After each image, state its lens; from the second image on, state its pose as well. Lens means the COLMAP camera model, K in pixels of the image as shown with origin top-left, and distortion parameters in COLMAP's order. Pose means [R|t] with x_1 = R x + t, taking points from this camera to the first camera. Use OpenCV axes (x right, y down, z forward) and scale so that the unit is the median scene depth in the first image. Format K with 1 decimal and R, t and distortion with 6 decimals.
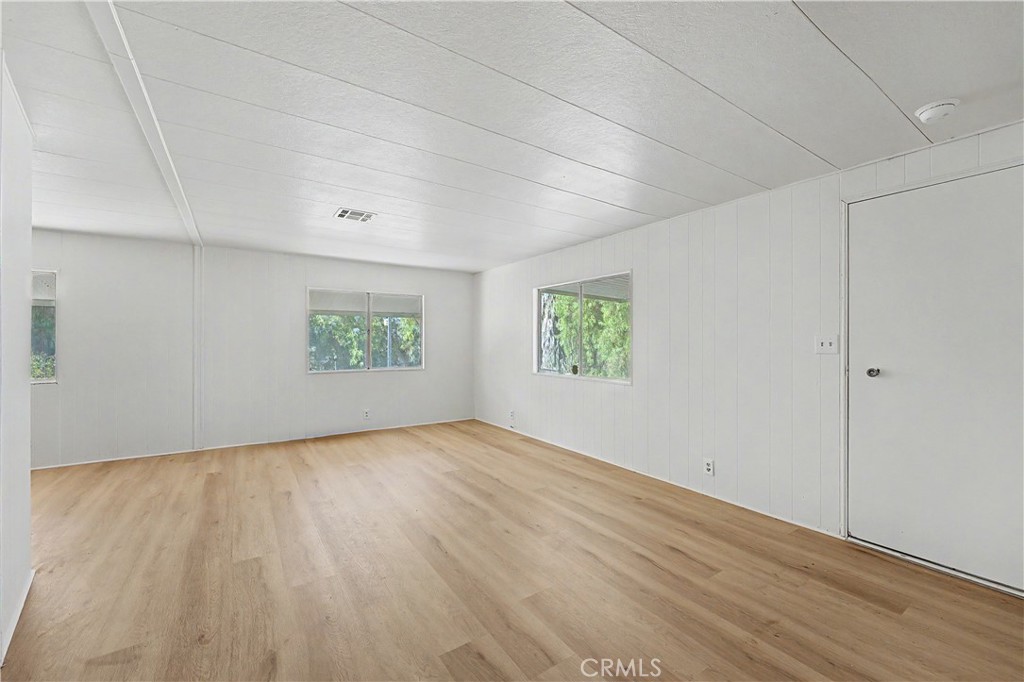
lens RADIAL K [[407.4, 0, 510.0], [0, 407.4, 343.1], [0, 0, 1]] dist [-0.001846, -0.000153]
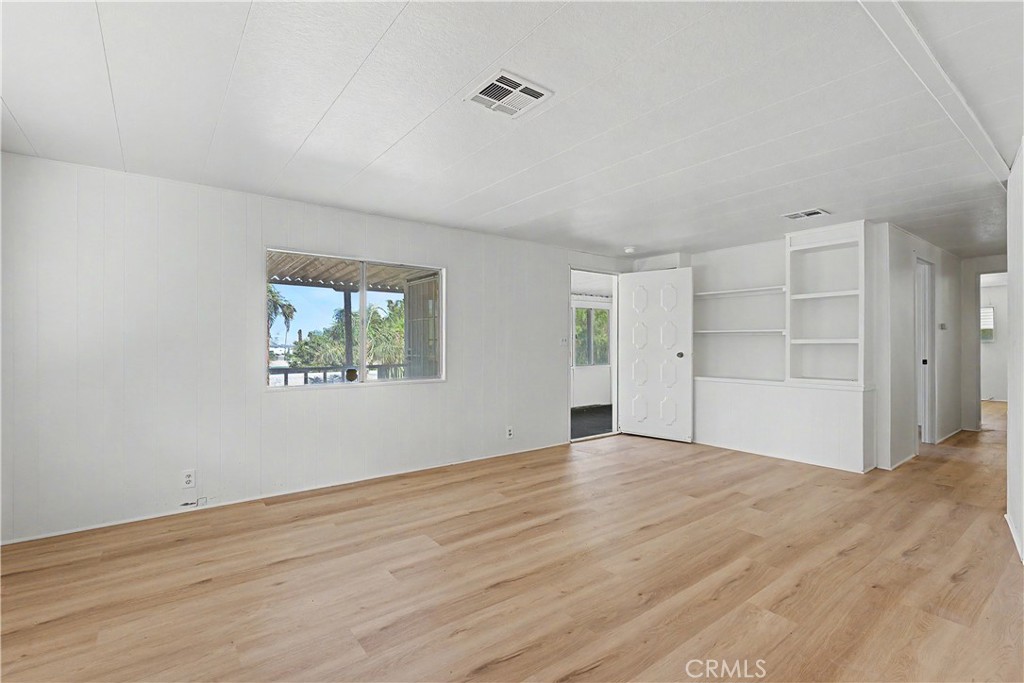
lens RADIAL K [[470.2, 0, 511.0], [0, 470.2, 341.6], [0, 0, 1]] dist [-0.002598, 0.001072]
pose [[-0.066306, -0.002844, 0.997795, -1.008641], [-0.001122, 0.999996, 0.002776, 0.002493], [-0.997799, -0.000935, -0.066309, 1.056154]]
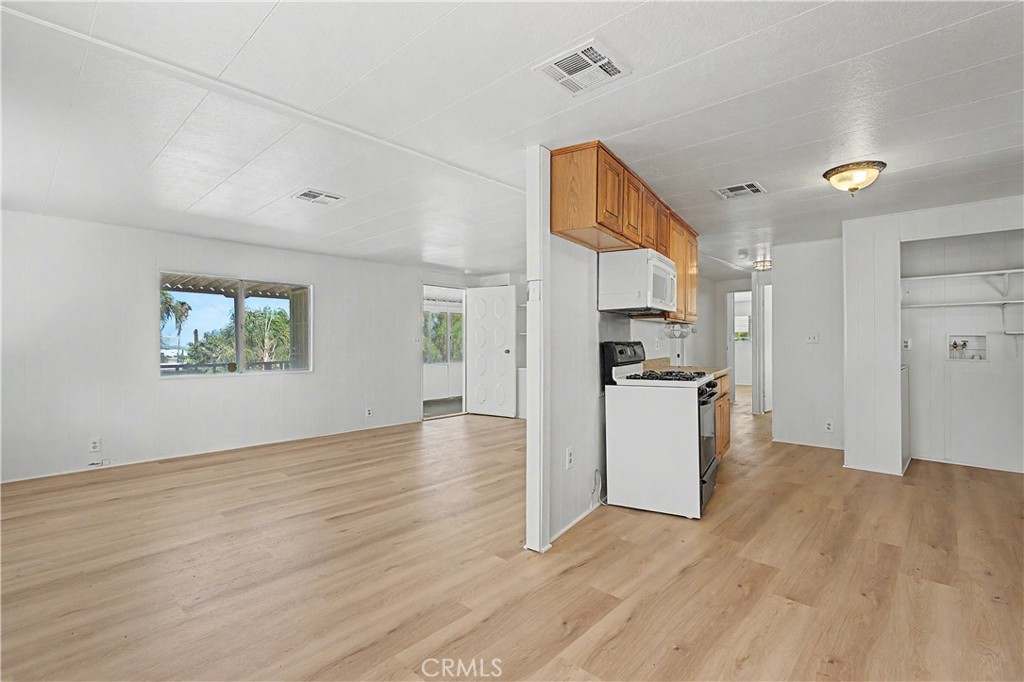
lens RADIAL K [[470.2, 0, 510.1], [0, 470.2, 338.7], [0, 0, 1]] dist [-0.002598, 0.001072]
pose [[-0.230789, 0.005294, 0.972989, -1.516100], [-0.000287, 0.999985, -0.005509, 0.005610], [-0.973004, -0.001550, -0.230784, 0.845007]]
